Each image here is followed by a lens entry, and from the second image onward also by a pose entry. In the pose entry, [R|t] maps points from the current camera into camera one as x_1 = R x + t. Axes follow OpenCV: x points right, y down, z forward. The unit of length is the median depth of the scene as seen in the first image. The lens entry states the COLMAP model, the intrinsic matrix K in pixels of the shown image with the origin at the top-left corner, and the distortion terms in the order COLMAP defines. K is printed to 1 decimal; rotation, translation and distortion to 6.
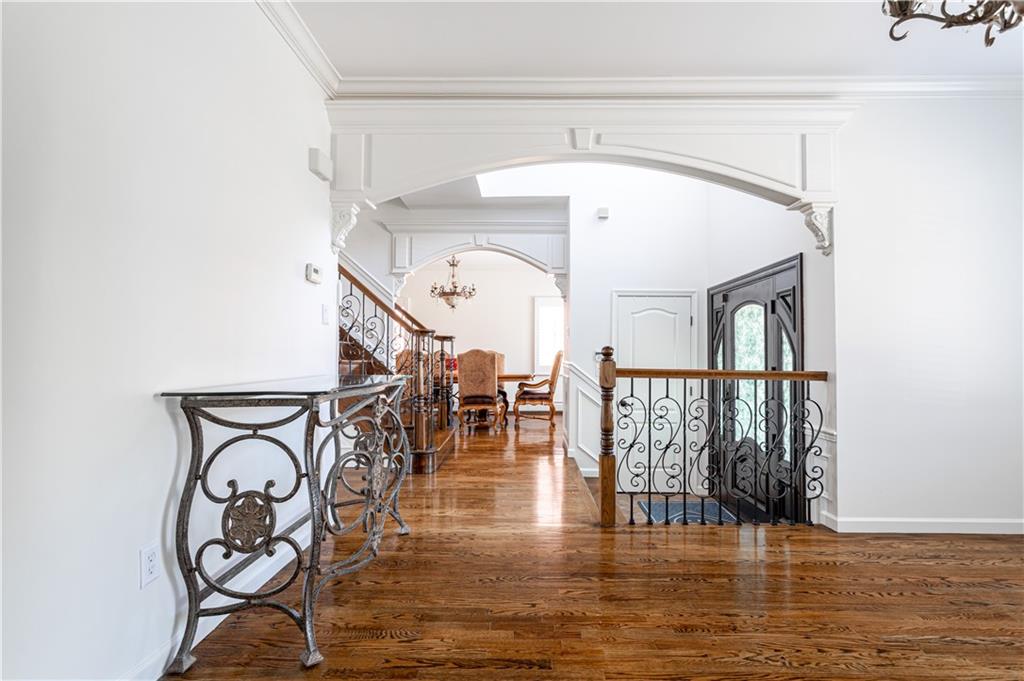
lens RADIAL K [[495.8, 0, 518.5], [0, 495.8, 344.9], [0, 0, 1]] dist [-0.003784, 0.003124]
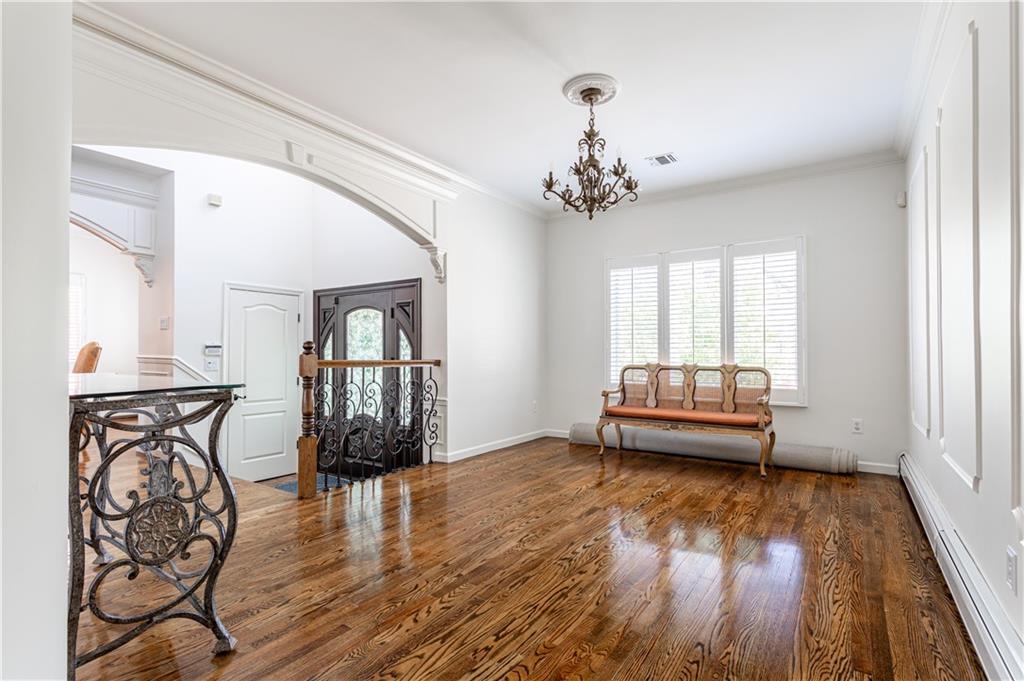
lens RADIAL K [[495.8, 0, 512.7], [0, 495.8, 342.9], [0, 0, 1]] dist [-0.003784, 0.003124]
pose [[0.553323, 0.011569, 0.832887, -0.382788], [-0.019827, 0.999803, -0.000715, -0.000958], [-0.832731, -0.016118, 0.553443, -0.018345]]
